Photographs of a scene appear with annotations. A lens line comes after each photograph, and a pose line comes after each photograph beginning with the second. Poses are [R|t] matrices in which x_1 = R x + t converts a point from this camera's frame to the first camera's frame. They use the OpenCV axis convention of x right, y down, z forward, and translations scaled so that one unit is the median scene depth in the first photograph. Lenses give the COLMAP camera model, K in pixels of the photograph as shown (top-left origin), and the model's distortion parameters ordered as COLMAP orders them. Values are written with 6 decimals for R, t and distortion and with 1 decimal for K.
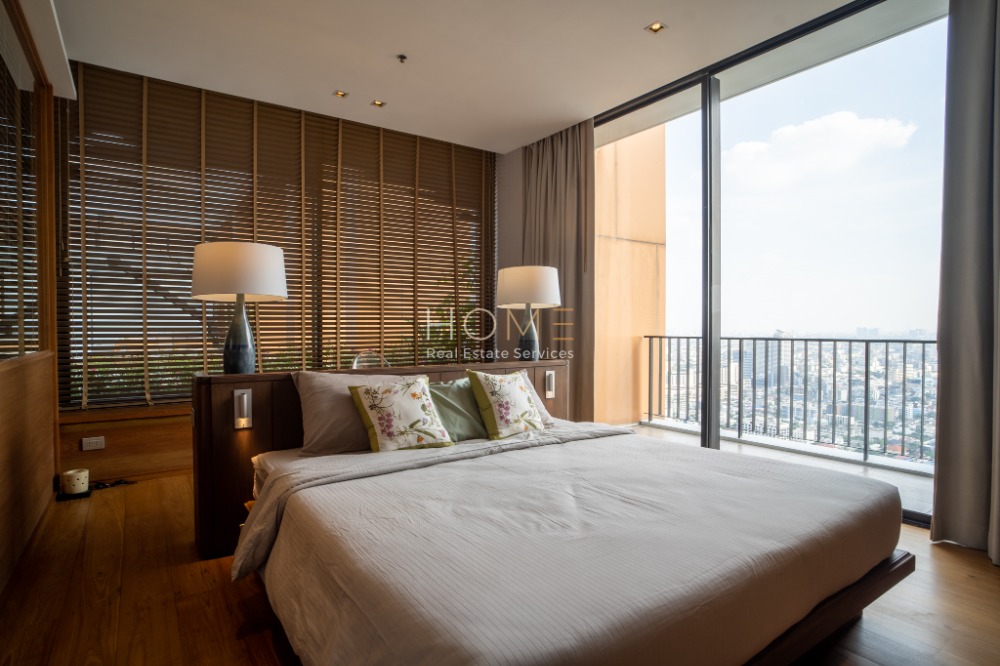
lens RADIAL K [[530.3, 0, 500.0], [0, 530.3, 333.0], [0, 0, 1]] dist [-0.014071, 0.000239]
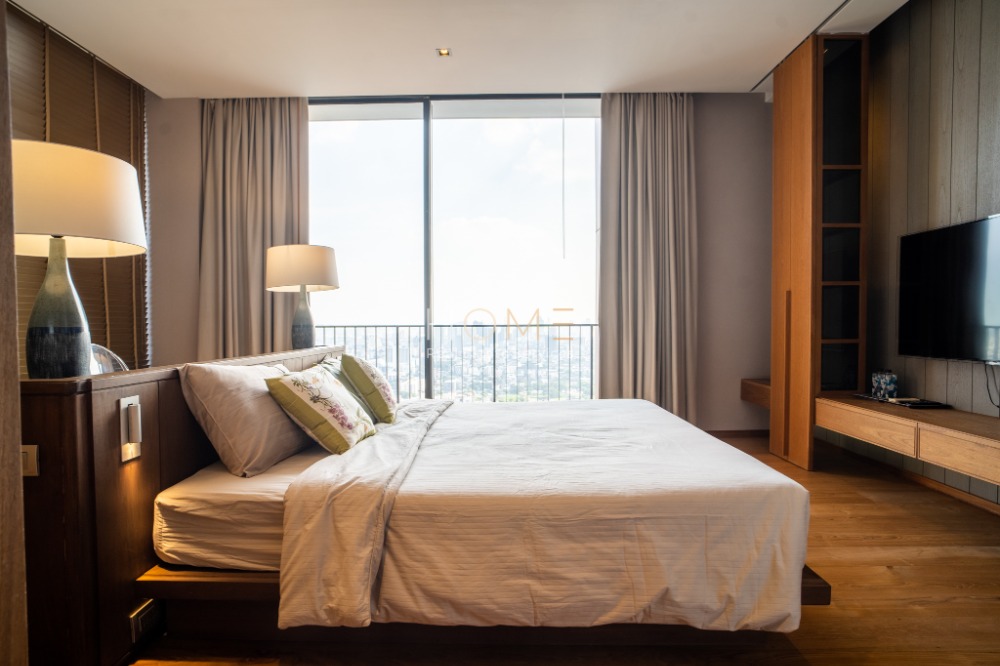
lens RADIAL K [[530.3, 0, 500.0], [0, 530.3, 333.0], [0, 0, 1]] dist [-0.014071, 0.000239]
pose [[0.589522, -0.017004, 0.807574, -0.524245], [0.014845, 0.999838, 0.010215, 0.022687], [-0.807616, 0.005966, 0.589678, 0.202957]]
